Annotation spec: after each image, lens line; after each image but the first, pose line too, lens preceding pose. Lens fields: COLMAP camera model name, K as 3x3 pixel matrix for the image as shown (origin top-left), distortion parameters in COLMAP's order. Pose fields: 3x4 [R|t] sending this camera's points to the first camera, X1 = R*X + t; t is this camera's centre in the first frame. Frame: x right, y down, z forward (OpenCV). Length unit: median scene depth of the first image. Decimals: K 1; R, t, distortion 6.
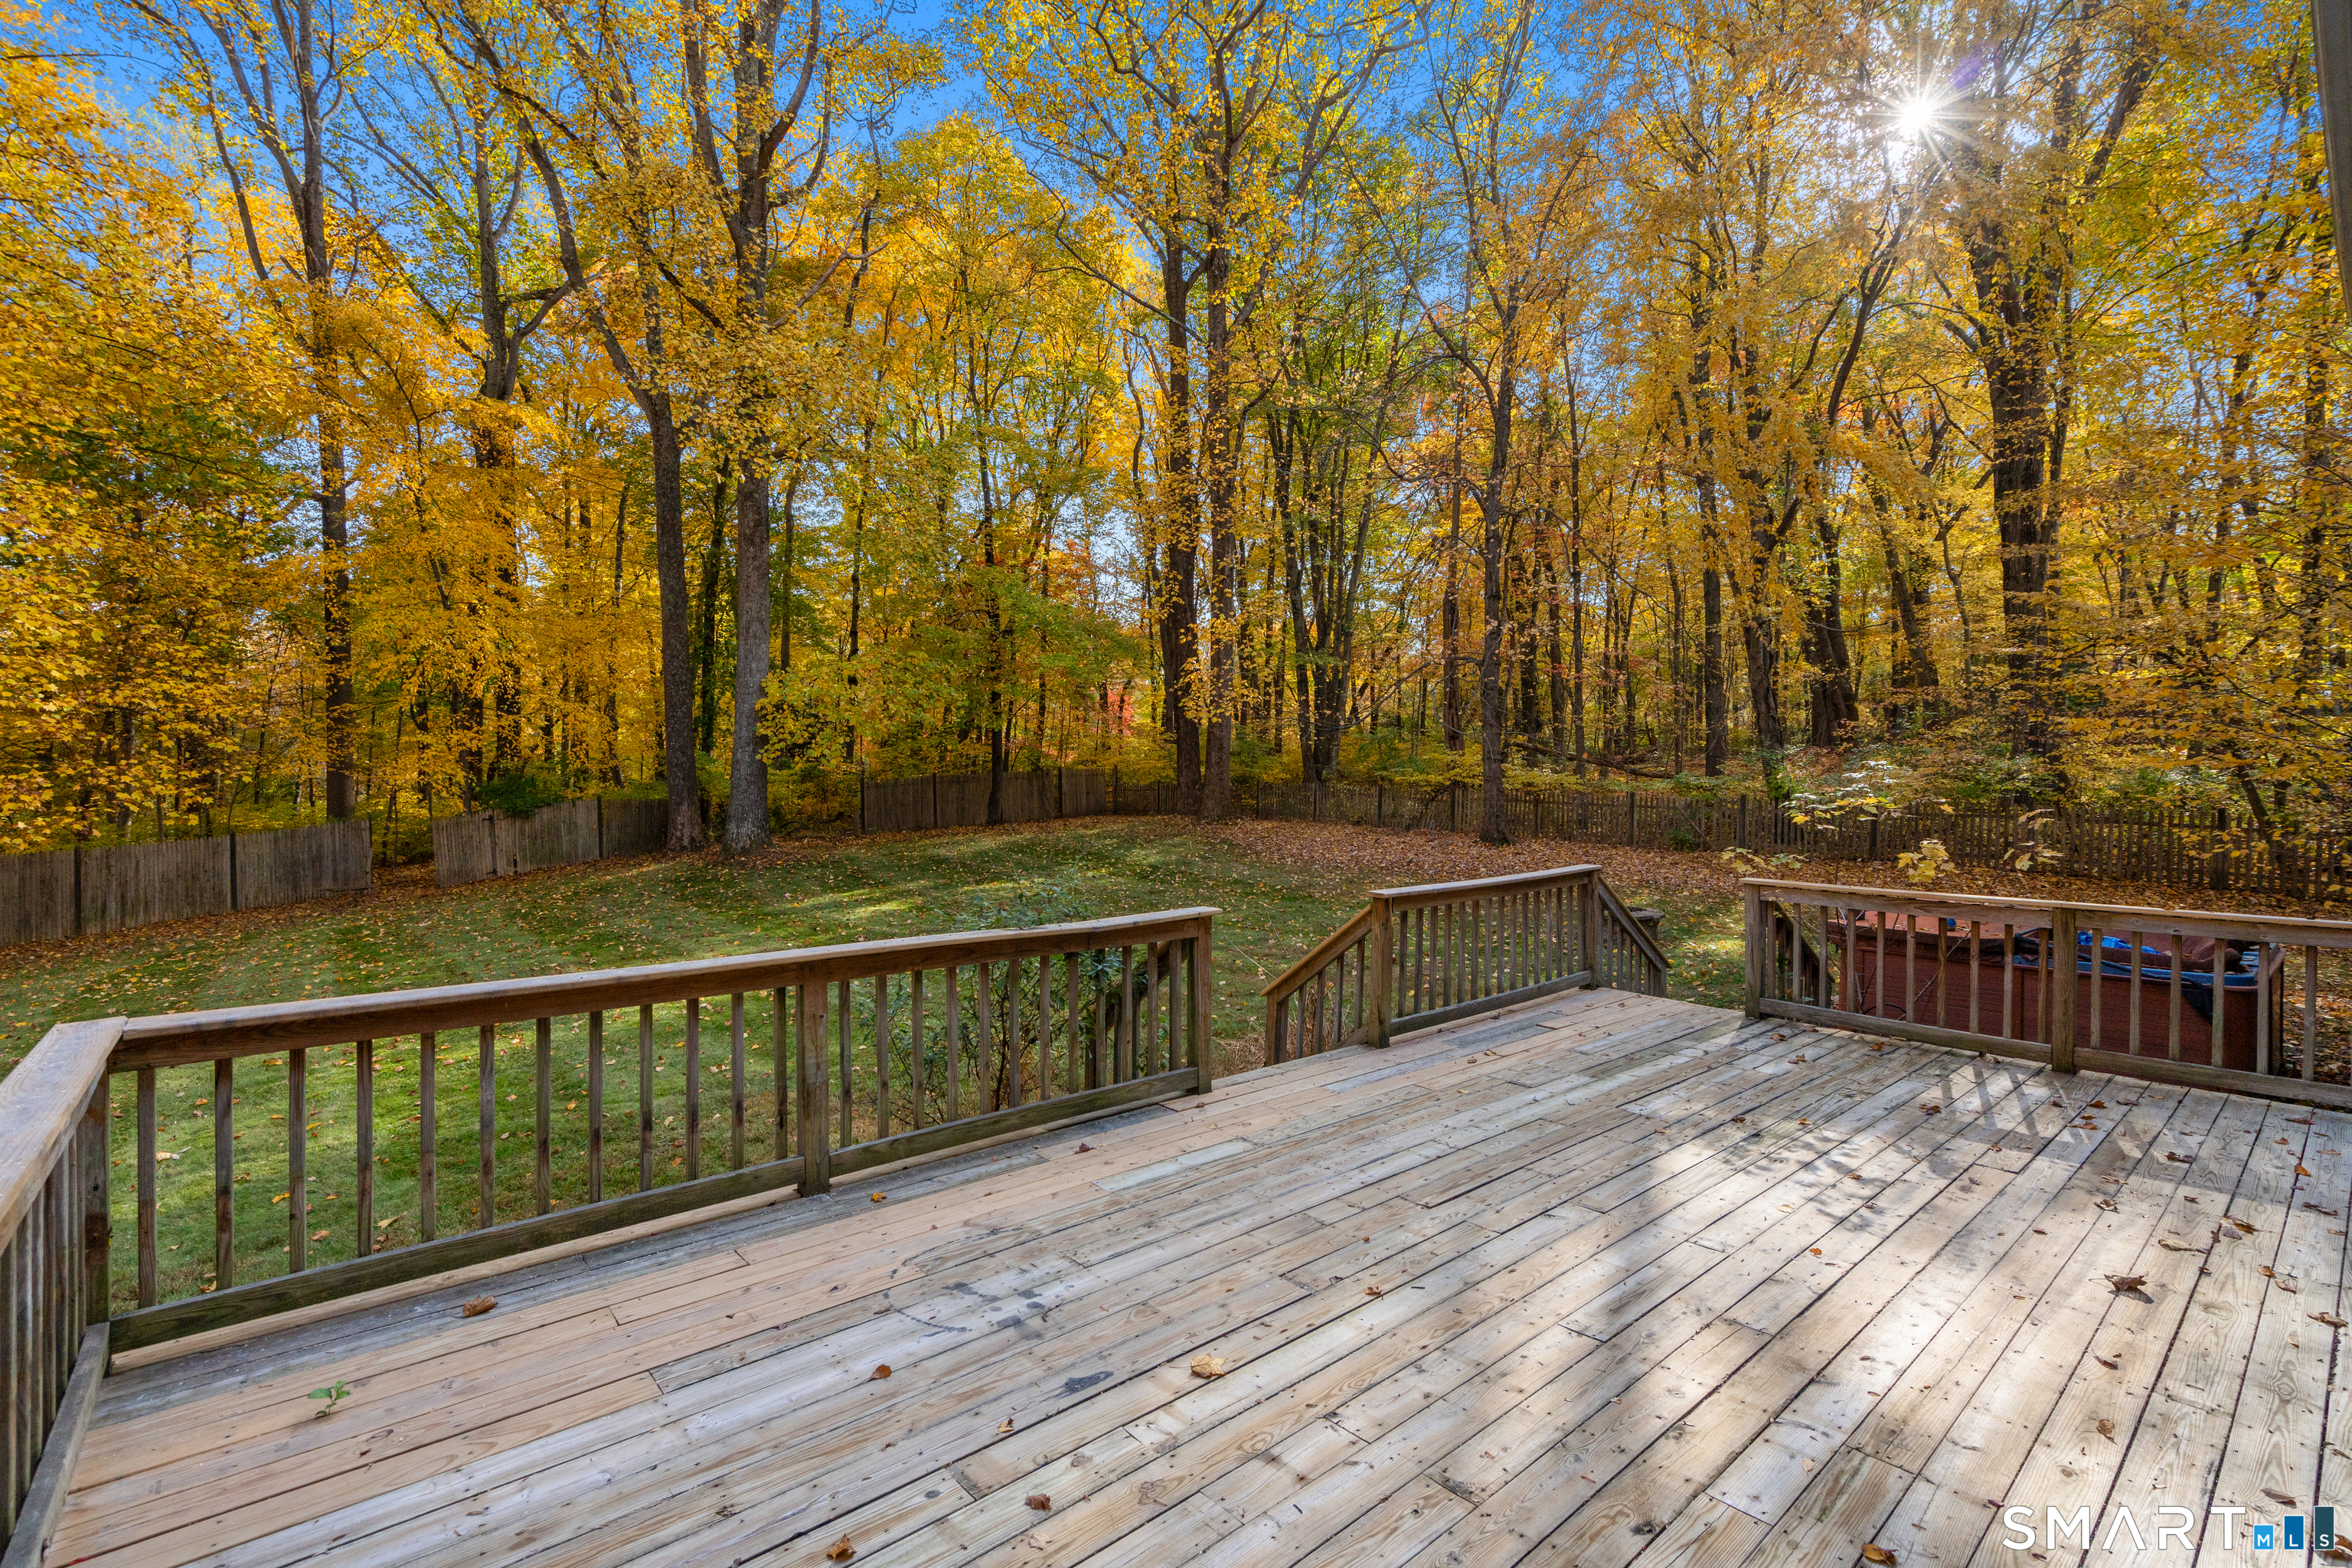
lens RADIAL K [[1069.3, 0, 1176.0], [0, 1069.3, 784.0], [0, 0, 1]] dist [-0.002422, 0.000445]
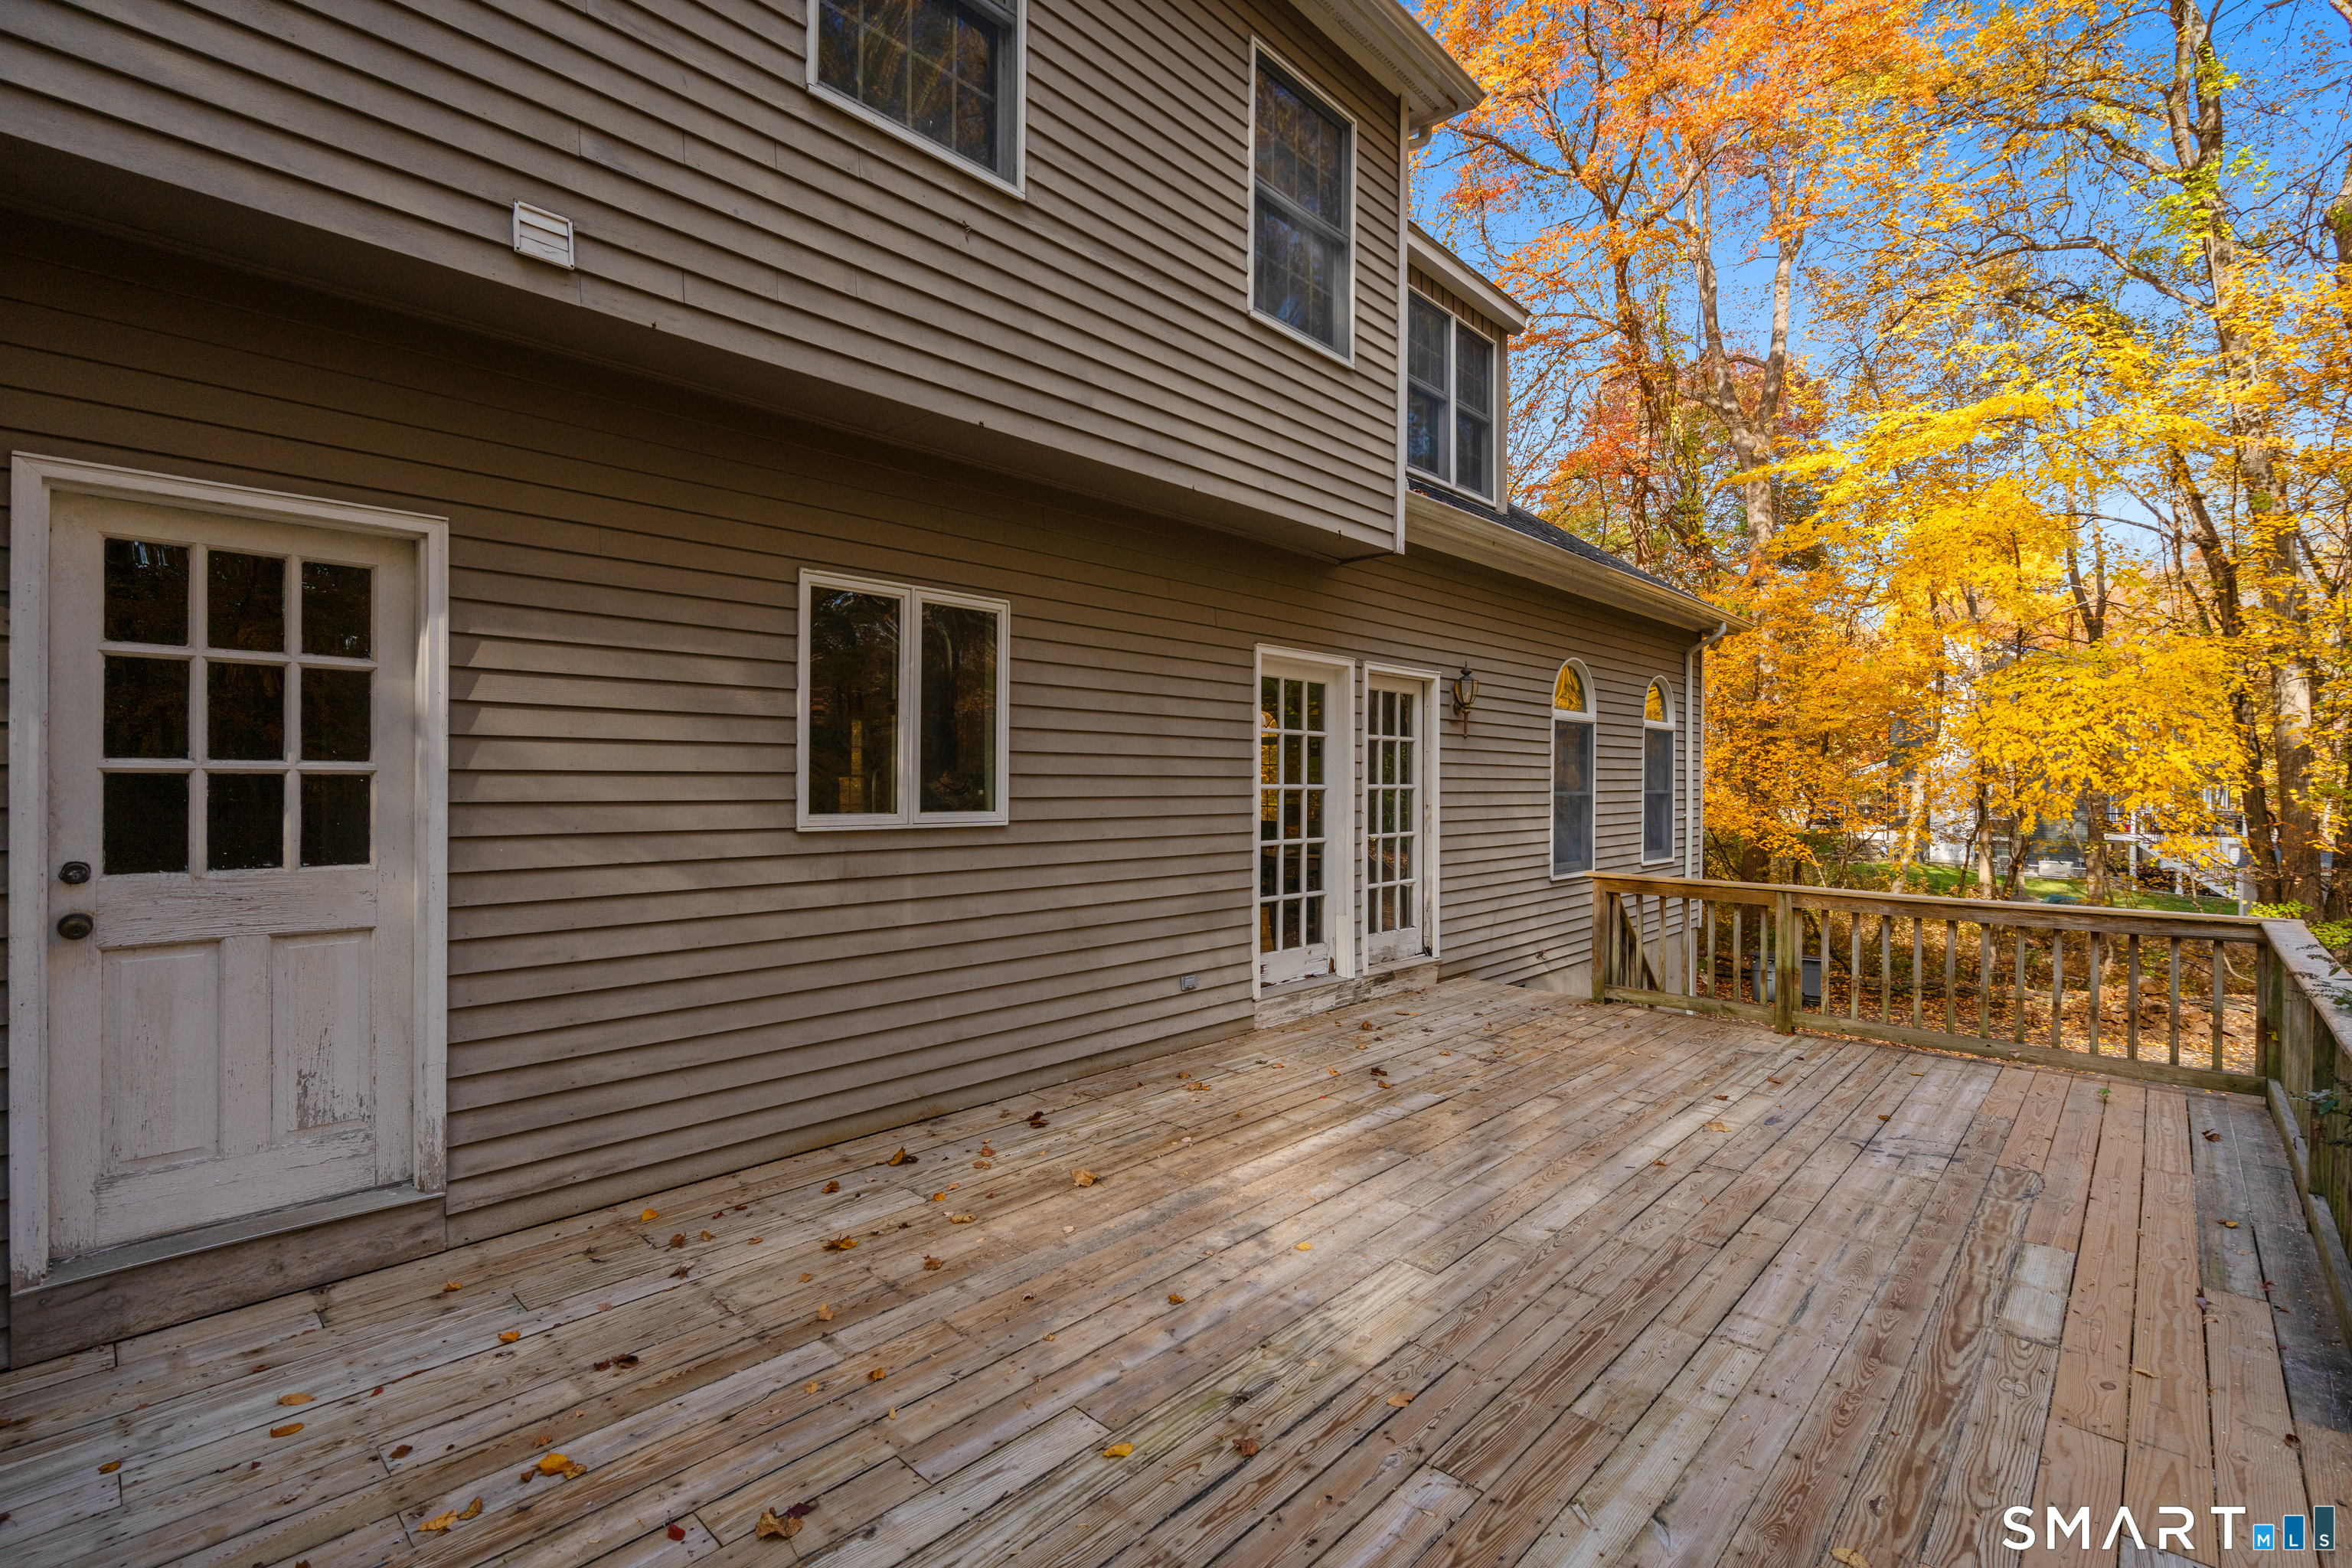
lens RADIAL K [[1069.3, 0, 1176.0], [0, 1069.3, 784.0], [0, 0, 1]] dist [-0.002422, 0.000445]
pose [[-0.994454, -0.012091, -0.104472, 0.768098], [-0.012599, 0.999912, 0.004205, 0.001945], [0.104412, 0.005498, -0.994519, 1.862506]]
